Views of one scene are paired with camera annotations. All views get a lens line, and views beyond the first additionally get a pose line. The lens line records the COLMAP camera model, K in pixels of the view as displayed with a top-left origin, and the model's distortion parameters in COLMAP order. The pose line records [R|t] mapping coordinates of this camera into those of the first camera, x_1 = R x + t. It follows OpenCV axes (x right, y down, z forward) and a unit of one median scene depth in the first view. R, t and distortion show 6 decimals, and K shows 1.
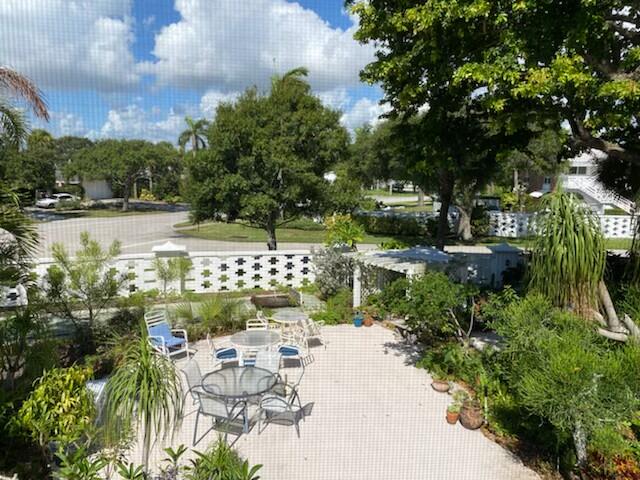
lens RADIAL K [[484.1, 0, 318.1], [0, 484.1, 240.0], [0, 0, 1]] dist [0.017433, -0.004740]
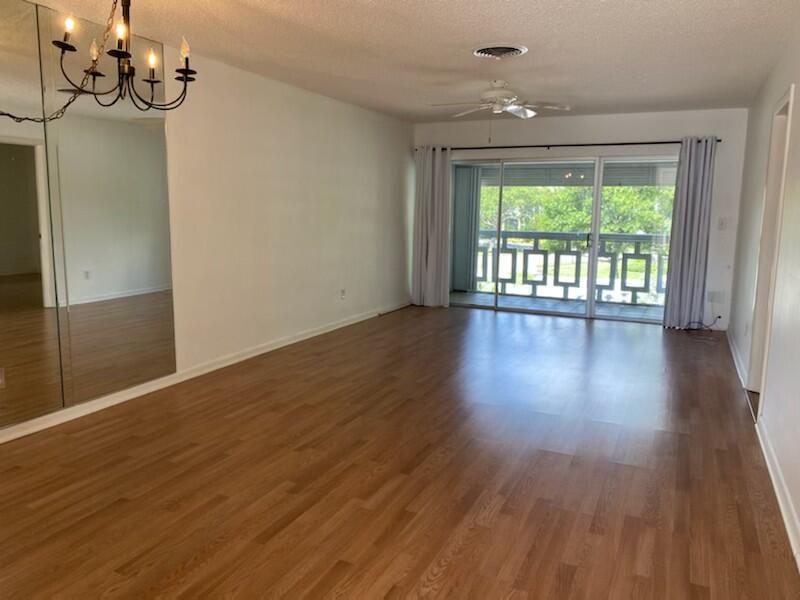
lens RADIAL K [[605.1, 0, 396.6], [0, 605.1, 296.2], [0, 0, 1]] dist [0.017433, -0.004740]
pose [[0.861365, 0.065404, -0.503759, 0.200152], [-0.066570, 0.997658, 0.015701, 0.077996], [0.503606, 0.020010, 0.863702, -0.519051]]
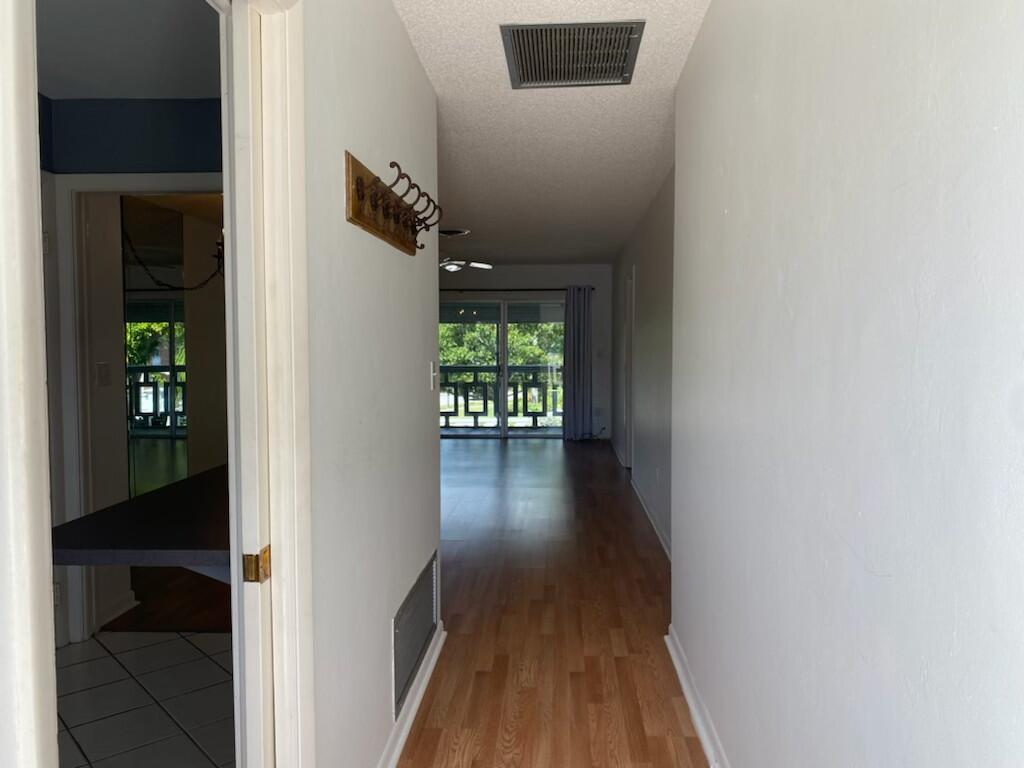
lens RADIAL K [[774.5, 0, 516.6], [0, 774.5, 390.4], [0, 0, 1]] dist [0.017433, -0.004740]
pose [[0.989085, -0.009963, -0.147009, 0.205455], [-0.002281, 0.996556, -0.082886, 0.105952], [0.147329, 0.082317, 0.985656, -0.707047]]
